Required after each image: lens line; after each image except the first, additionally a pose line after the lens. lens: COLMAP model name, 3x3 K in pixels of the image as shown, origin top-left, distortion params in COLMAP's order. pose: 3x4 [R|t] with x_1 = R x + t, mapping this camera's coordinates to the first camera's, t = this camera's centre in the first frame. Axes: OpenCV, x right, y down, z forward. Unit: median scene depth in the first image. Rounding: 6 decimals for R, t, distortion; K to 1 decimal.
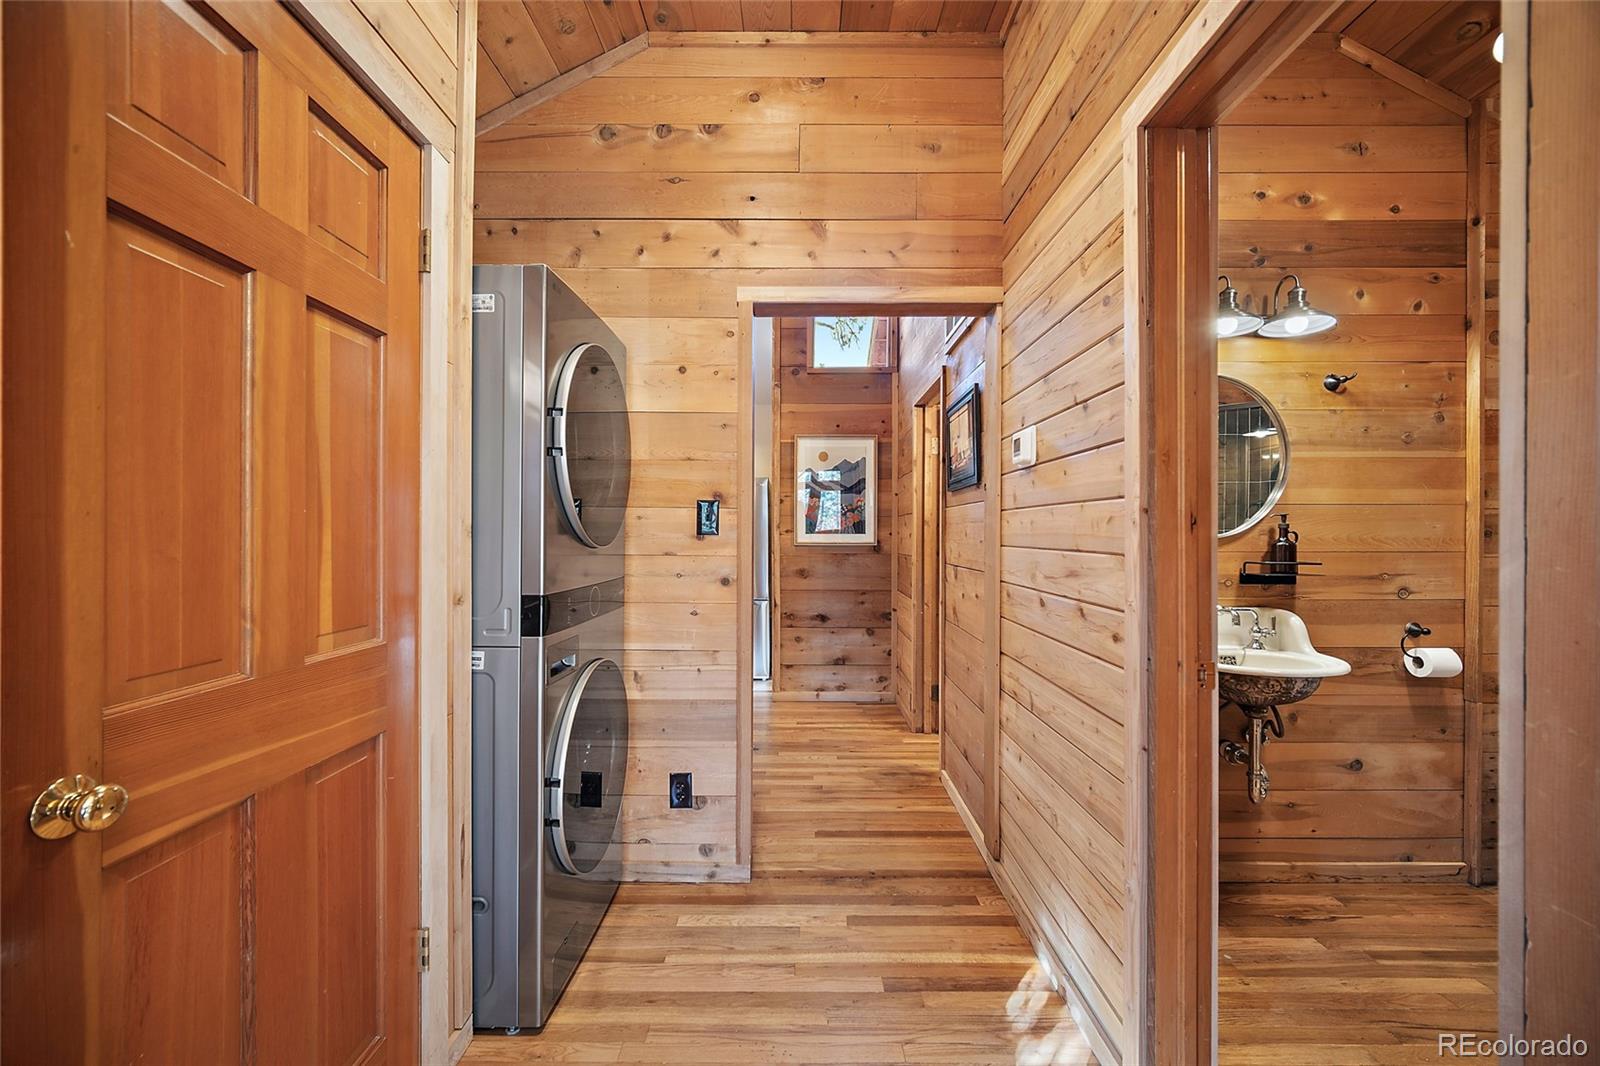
lens RADIAL K [[637.7, 0, 782.8], [0, 637.7, 519.0], [0, 0, 1]] dist [-0.002104, 0.000225]
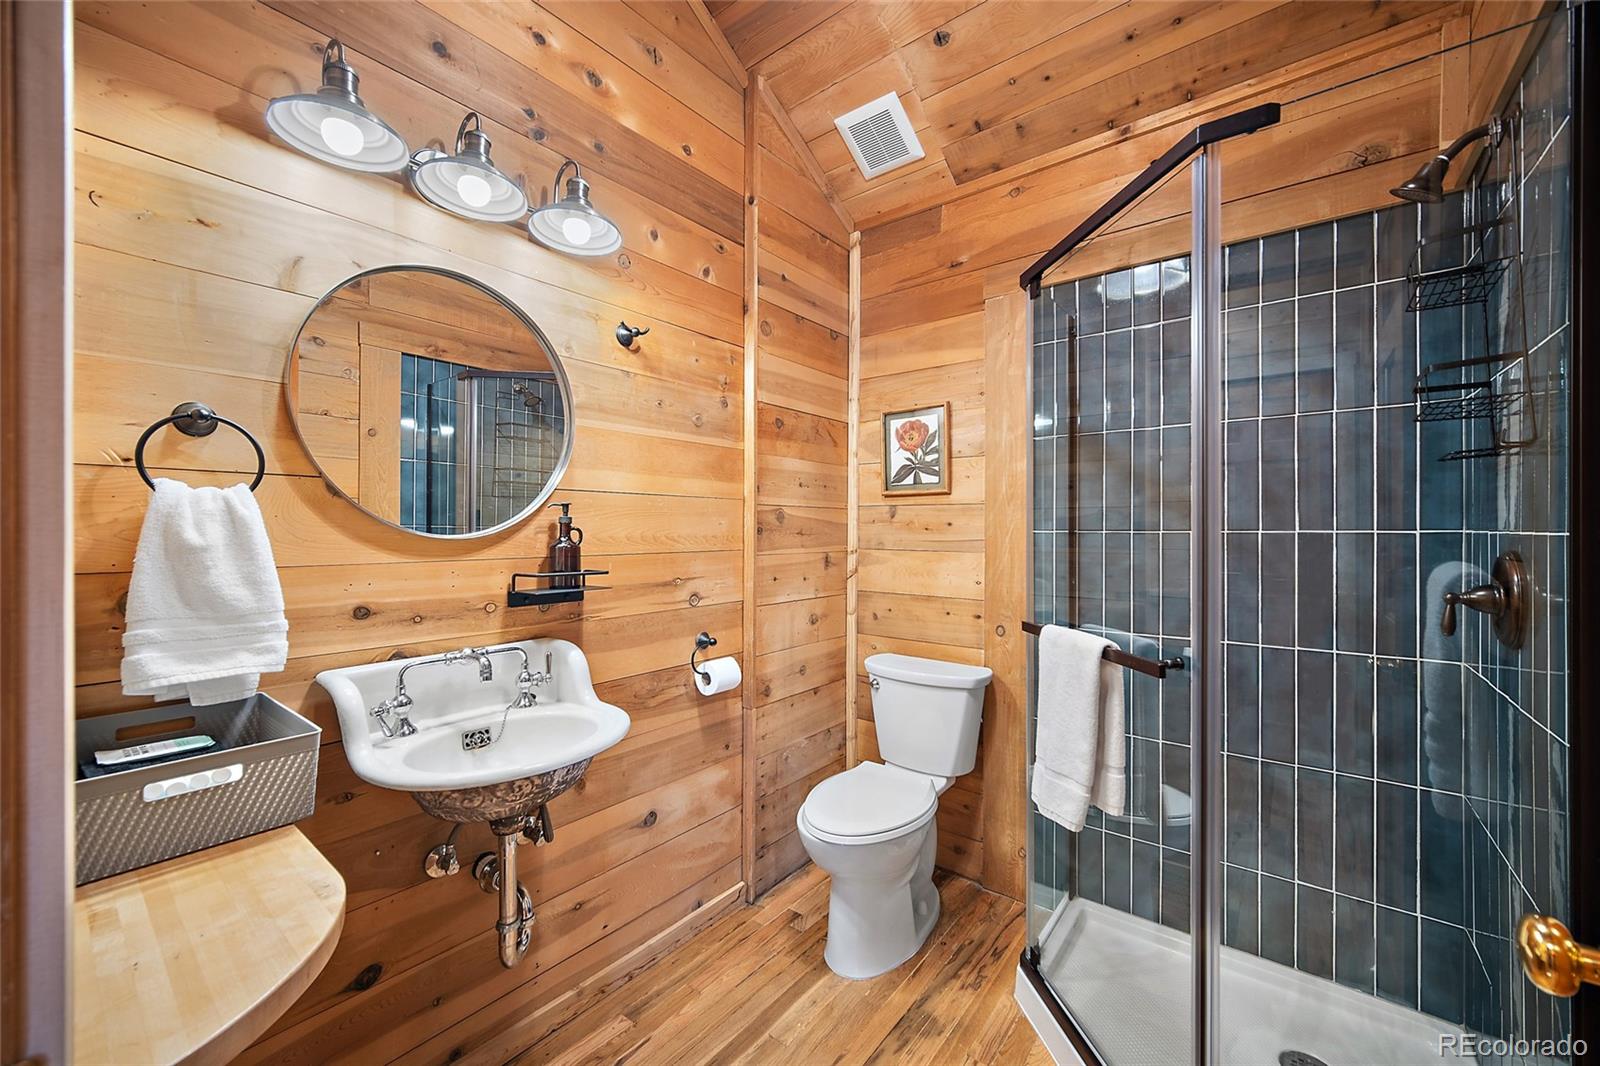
lens RADIAL K [[637.7, 0, 782.8], [0, 637.7, 519.0], [0, 0, 1]] dist [-0.002104, 0.000225]
pose [[0.637101, 0.008307, 0.770736, 0.387890], [0.000846, 0.999934, -0.011477, 0.017351], [-0.770780, 0.007965, 0.637052, 0.359083]]
